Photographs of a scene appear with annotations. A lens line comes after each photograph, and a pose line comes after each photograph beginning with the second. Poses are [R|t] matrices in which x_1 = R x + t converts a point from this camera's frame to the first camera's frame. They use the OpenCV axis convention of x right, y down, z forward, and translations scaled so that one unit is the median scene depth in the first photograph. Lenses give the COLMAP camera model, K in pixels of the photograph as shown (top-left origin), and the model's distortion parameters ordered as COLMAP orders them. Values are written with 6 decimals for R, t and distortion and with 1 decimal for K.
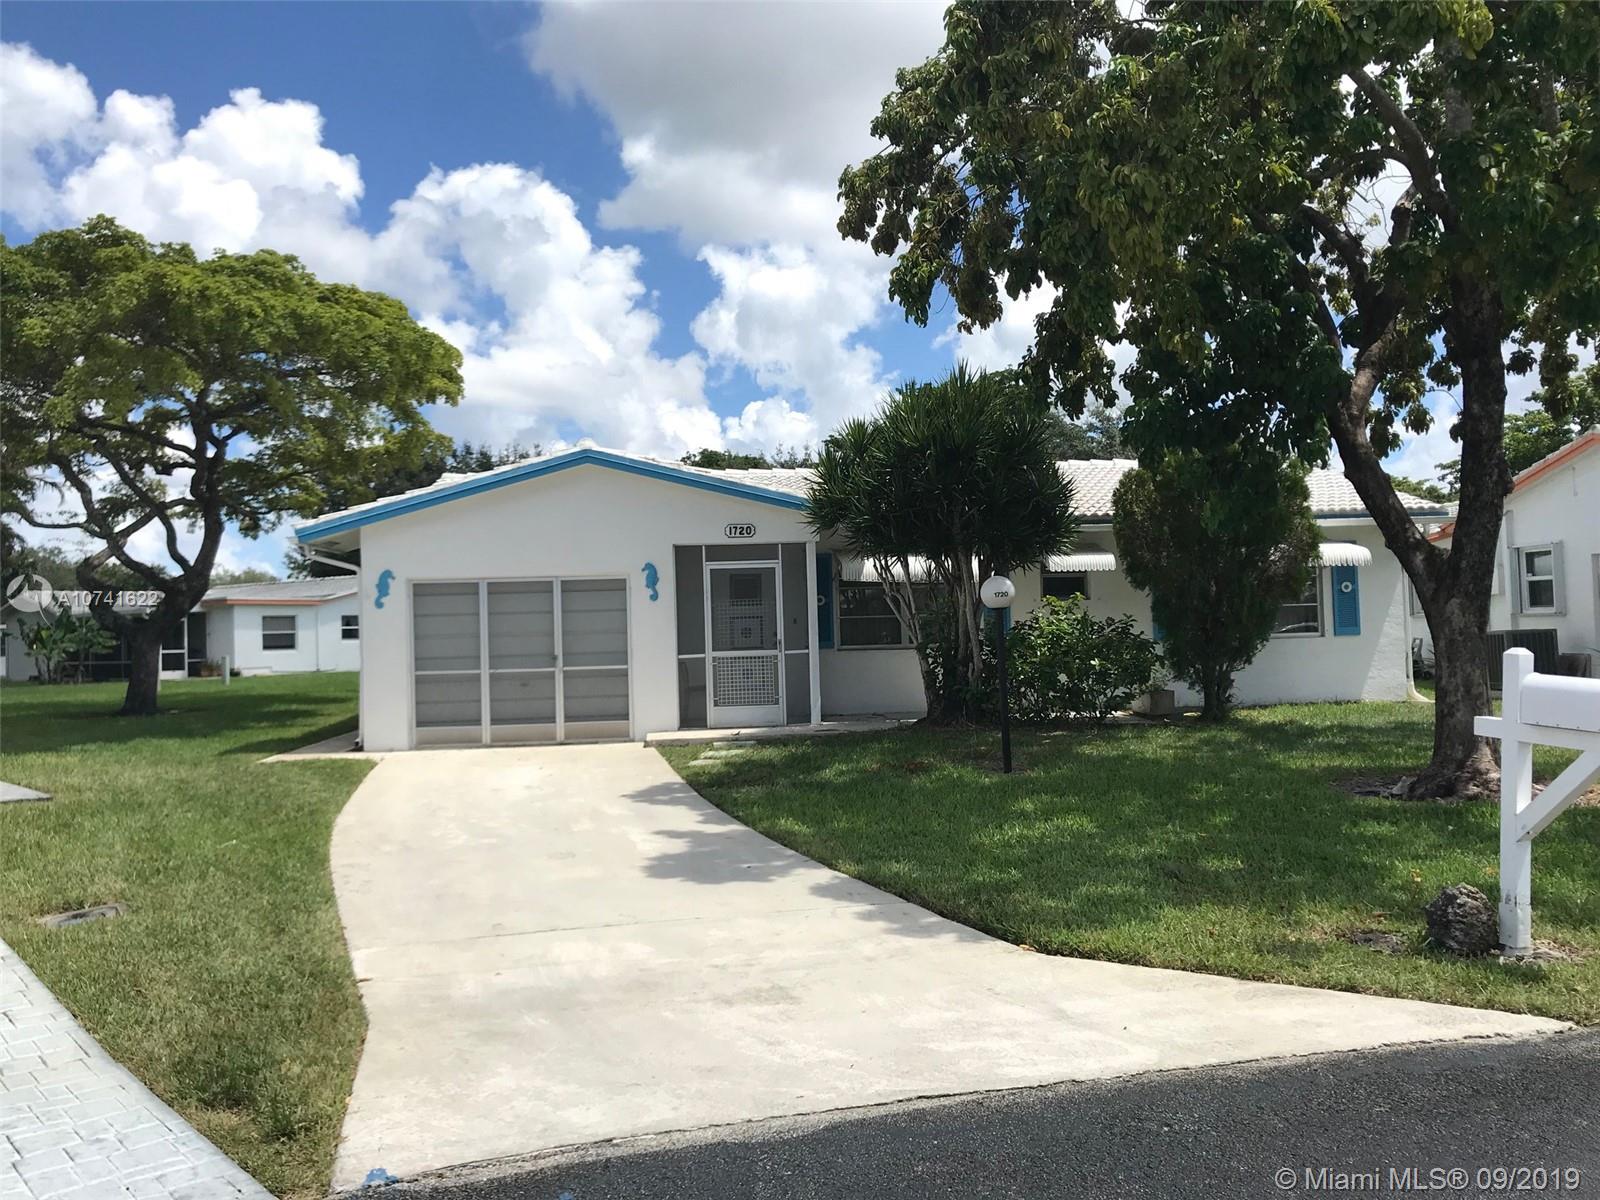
lens RADIAL K [[1310.4, 0, 758.9], [0, 1310.4, 604.3], [0, 0, 1]] dist [0.050527, -0.053360]
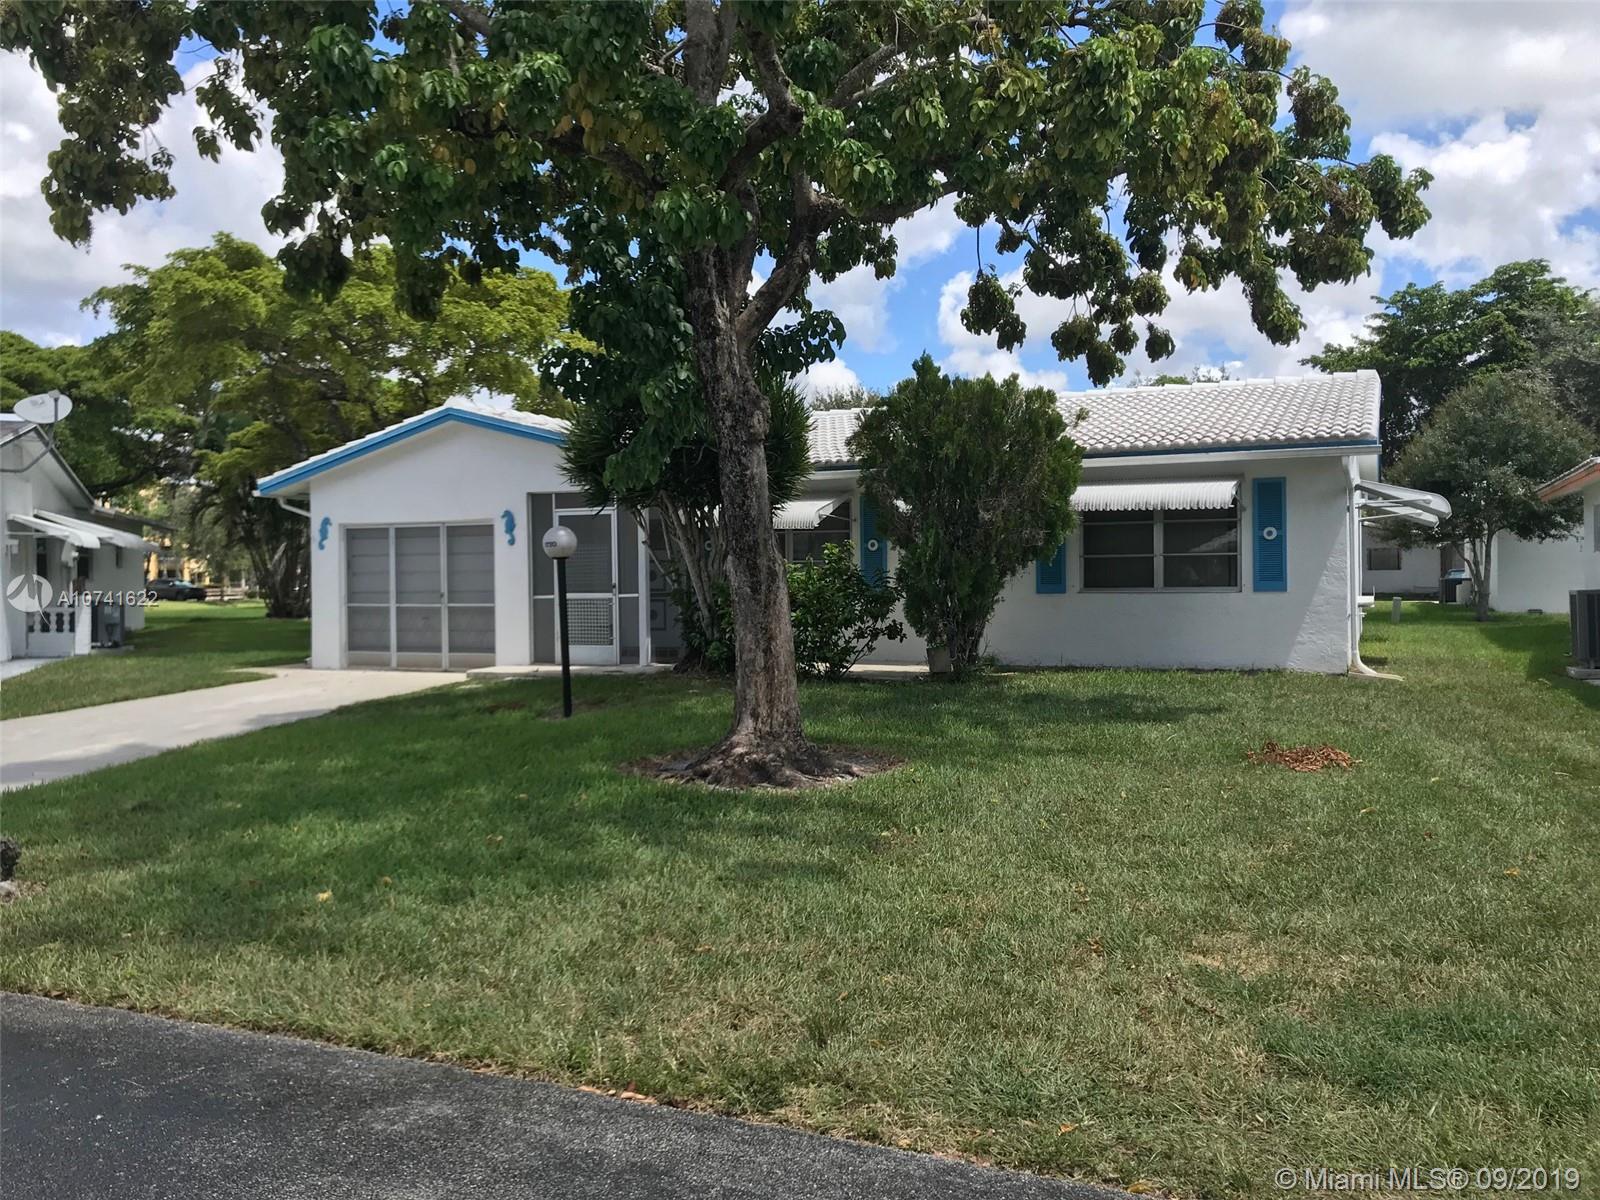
lens RADIAL K [[1310.4, 0, 775.9], [0, 1310.4, 588.3], [0, 0, 1]] dist [0.050527, -0.053360]
pose [[0.885940, 0.023183, -0.463220, 0.621676], [-0.004830, 0.999157, 0.040766, -0.012076], [0.463775, -0.033878, 0.885305, 0.132536]]
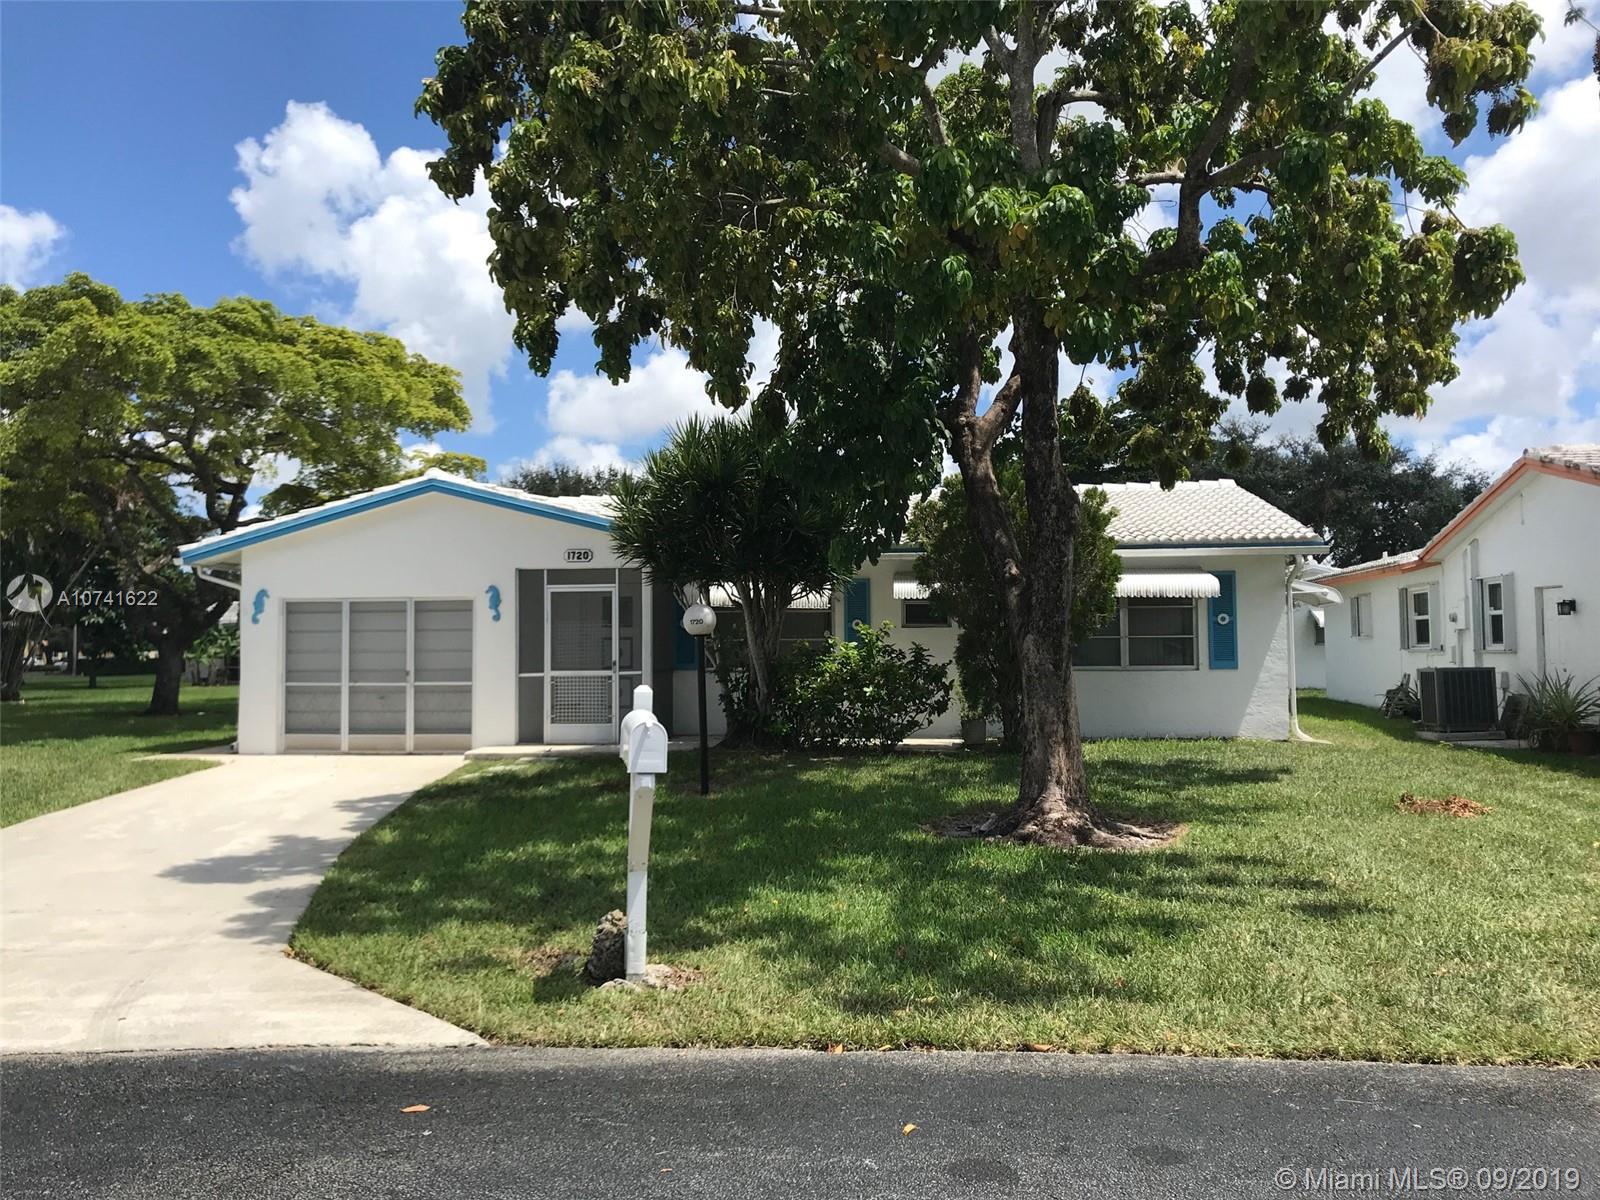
lens RADIAL K [[1310.4, 0, 779.9], [0, 1310.4, 586.6], [0, 0, 1]] dist [0.050527, -0.053360]
pose [[0.982763, 0.011801, -0.184494, 0.341097], [-0.016588, 0.999564, -0.024425, -0.008695], [0.184125, 0.027065, 0.982530, -0.002520]]
